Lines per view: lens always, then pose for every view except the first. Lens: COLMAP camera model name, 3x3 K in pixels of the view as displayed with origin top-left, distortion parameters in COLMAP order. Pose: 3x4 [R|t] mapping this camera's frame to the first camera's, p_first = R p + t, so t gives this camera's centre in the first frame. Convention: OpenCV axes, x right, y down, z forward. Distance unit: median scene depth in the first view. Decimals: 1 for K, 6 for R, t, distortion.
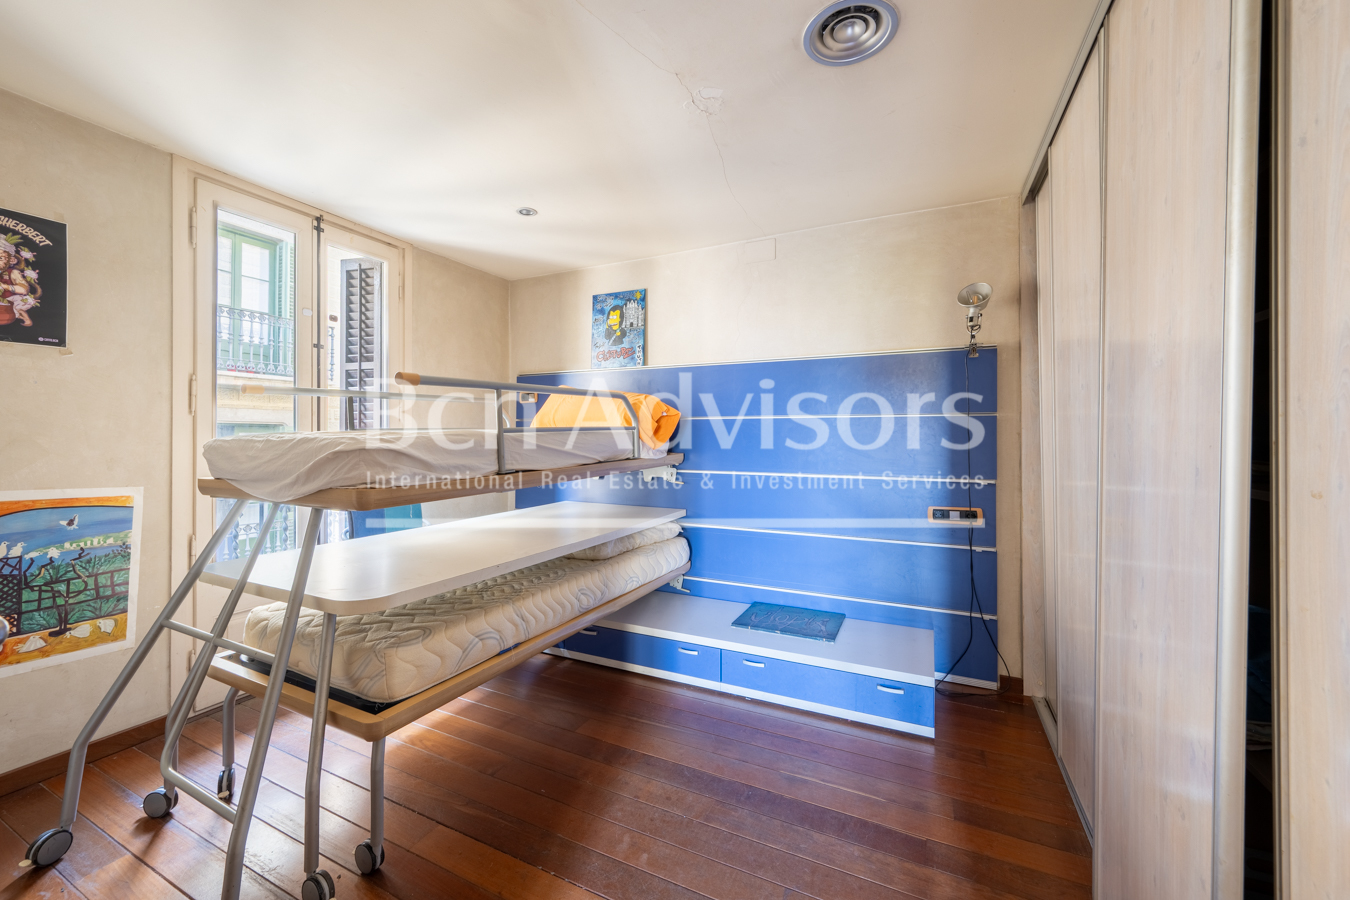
lens RADIAL K [[528.7, 0, 672.6], [0, 528.7, 446.1], [0, 0, 1]] dist [0.000566, 0.000054]
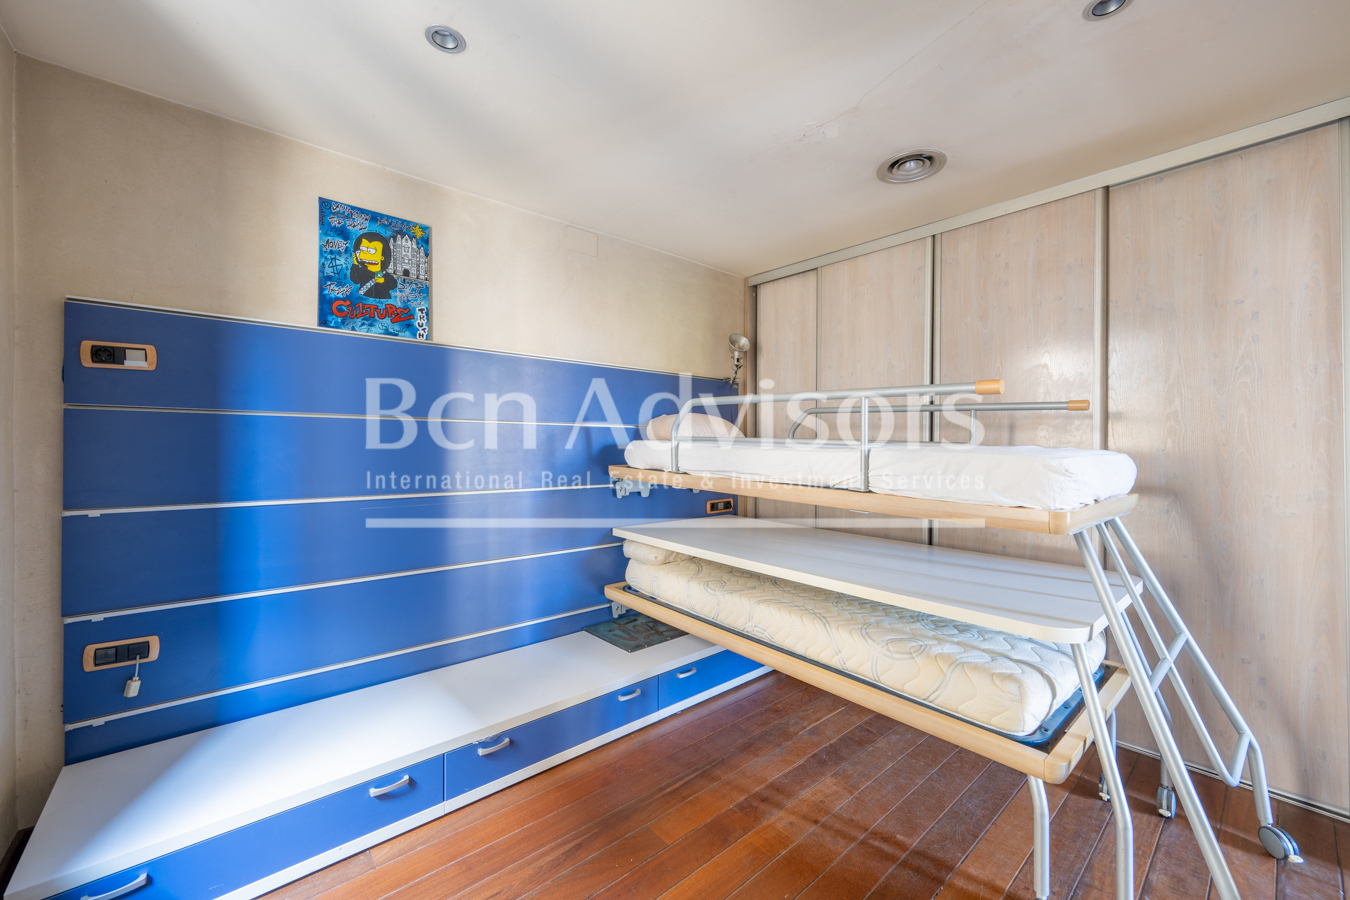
lens RADIAL K [[528.7, 0, 672.6], [0, 528.7, 446.1], [0, 0, 1]] dist [0.000566, 0.000054]
pose [[0.394664, -0.007941, 0.918791, -0.545491], [0.004071, 0.999968, 0.006894, -0.019920], [-0.918817, 0.001019, 0.394683, 0.441705]]
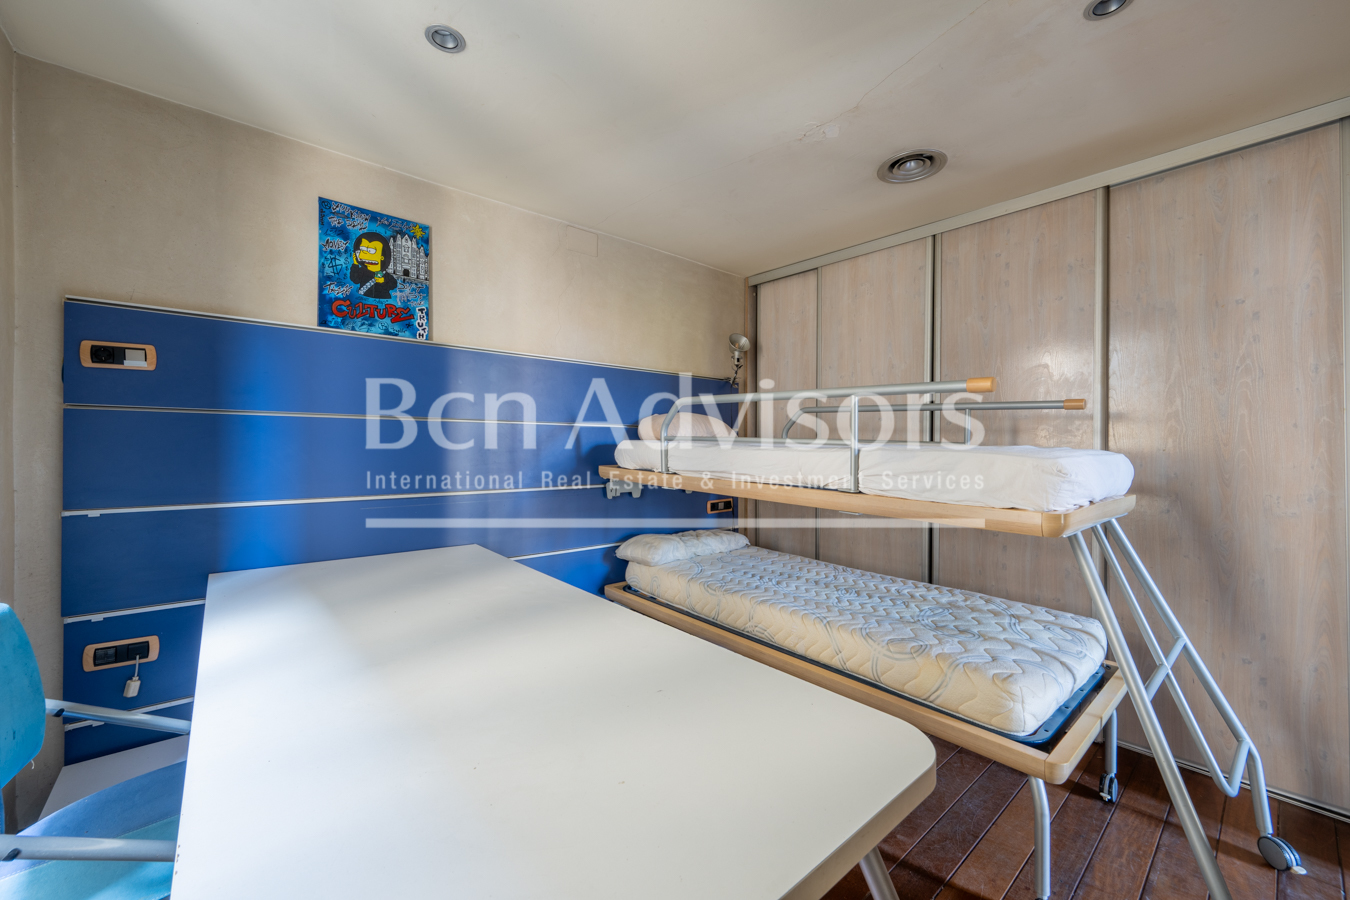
lens RADIAL K [[526.2, 0, 676.9], [0, 526.2, 445.4], [0, 0, 1]] dist [-0.007939, 0.003268]
pose [[0.396660, -0.007877, 0.917932, -0.537631], [0.004562, 0.999968, 0.006609, -0.019938], [-0.917954, 0.001566, 0.396683, 0.437870]]
